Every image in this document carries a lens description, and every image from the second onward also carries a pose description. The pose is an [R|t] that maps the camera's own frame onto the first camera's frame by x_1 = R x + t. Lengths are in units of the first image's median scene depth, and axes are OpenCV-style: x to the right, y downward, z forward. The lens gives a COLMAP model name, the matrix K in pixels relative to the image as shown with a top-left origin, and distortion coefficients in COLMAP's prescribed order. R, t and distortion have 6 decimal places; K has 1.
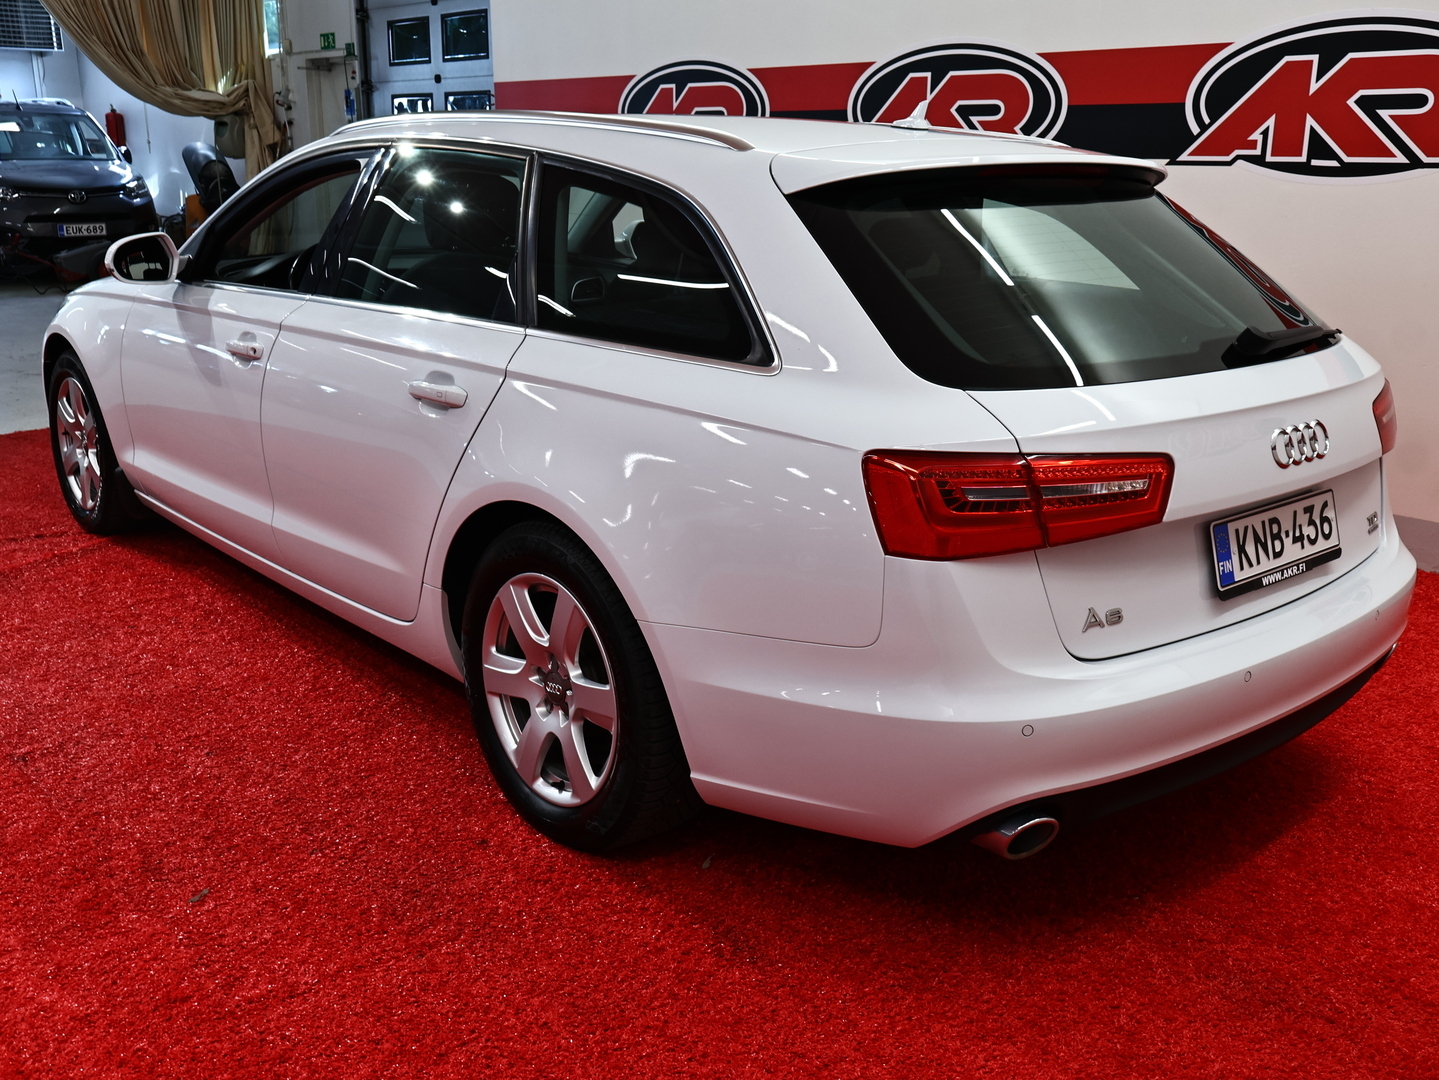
lens RADIAL K [[1363.2, 0, 719.5], [0, 1363.2, 540.0], [0, 0, 1]] dist [0.000072, 0.002272]
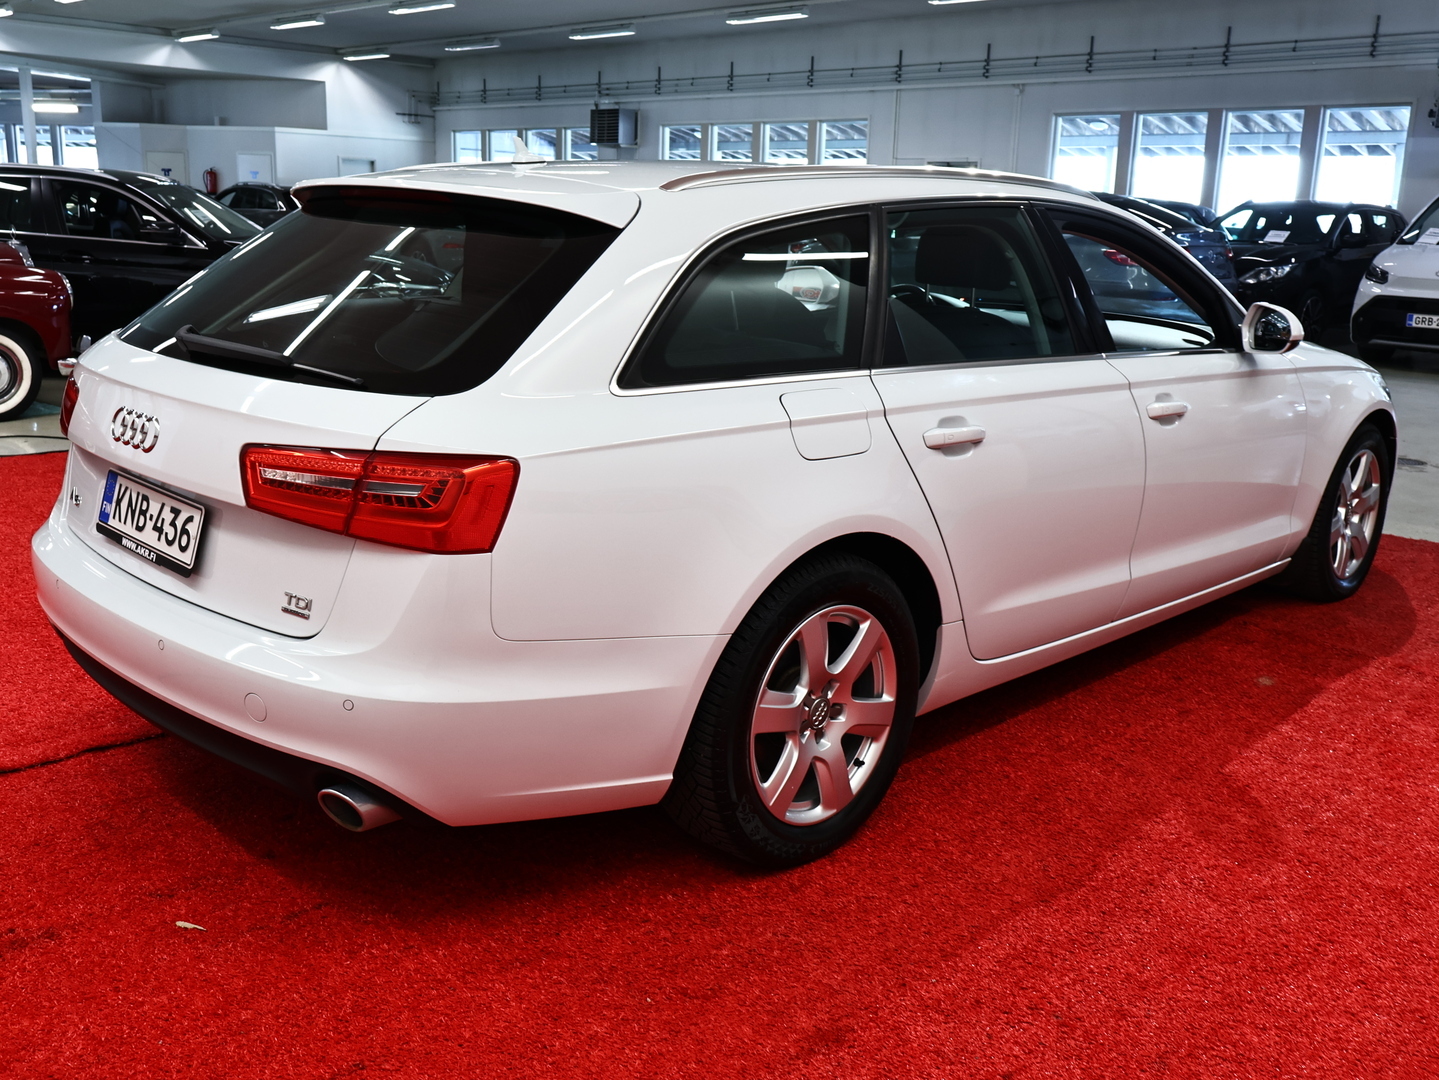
lens RADIAL K [[1363.2, 0, 719.5], [0, 1363.2, 540.0], [0, 0, 1]] dist [0.000072, 0.002272]
pose [[0.035944, 0.225022, -0.973690, 0.710690], [-0.299475, 0.931969, 0.204325, -0.163822], [0.953427, 0.284252, 0.100887, 0.633963]]
